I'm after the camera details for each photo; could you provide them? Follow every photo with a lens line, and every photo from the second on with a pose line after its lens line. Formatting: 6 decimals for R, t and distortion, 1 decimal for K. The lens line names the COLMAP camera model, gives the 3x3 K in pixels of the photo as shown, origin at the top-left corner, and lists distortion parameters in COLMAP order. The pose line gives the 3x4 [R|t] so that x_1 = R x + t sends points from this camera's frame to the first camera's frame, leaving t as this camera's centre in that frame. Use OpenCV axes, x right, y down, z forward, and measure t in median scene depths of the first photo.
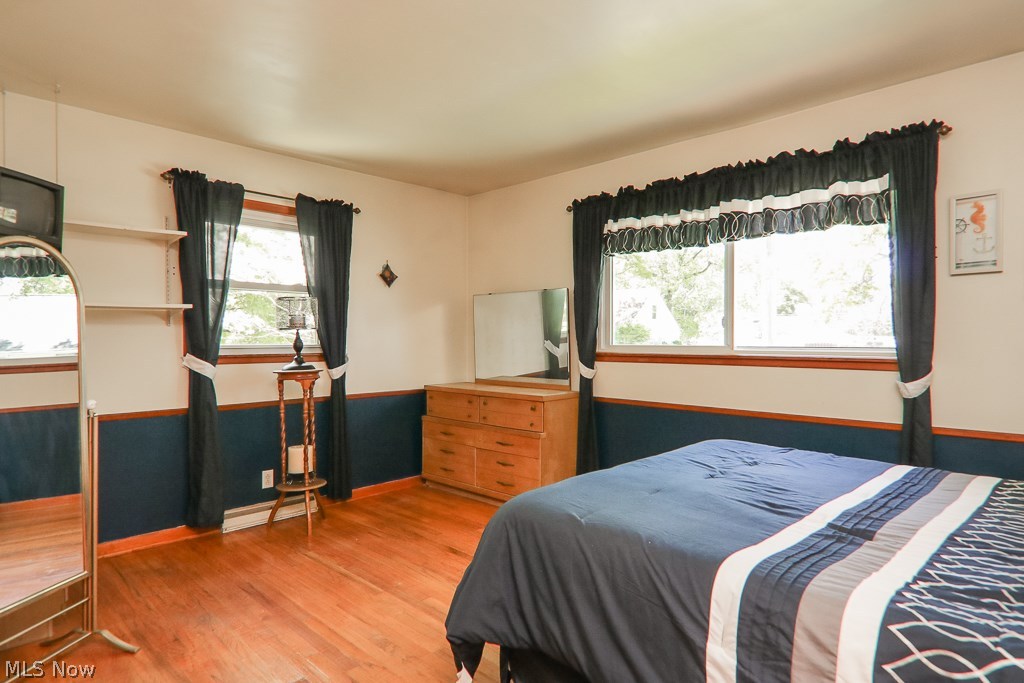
lens RADIAL K [[576.9, 0, 518.8], [0, 576.9, 341.0], [0, 0, 1]] dist [-0.001878, -0.002440]
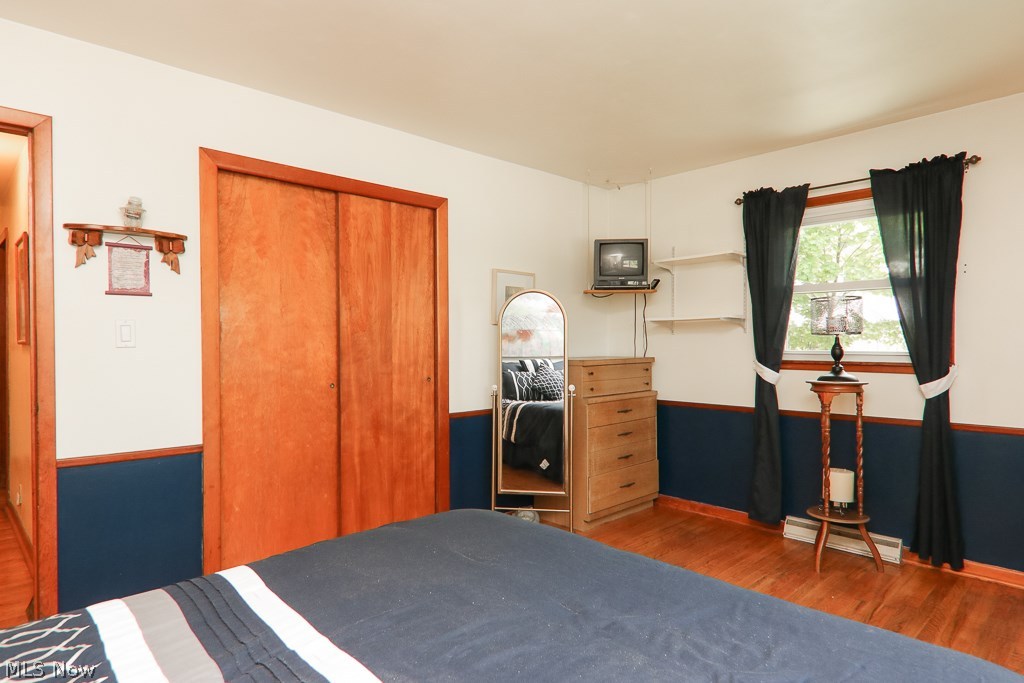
lens RADIAL K [[576.9, 0, 518.8], [0, 576.9, 341.0], [0, 0, 1]] dist [-0.001878, -0.002440]
pose [[-0.044530, -0.001000, -0.999008, 0.502918], [-0.001493, 0.999998, -0.000935, -0.007832], [0.999007, 0.001450, -0.044531, 0.562839]]
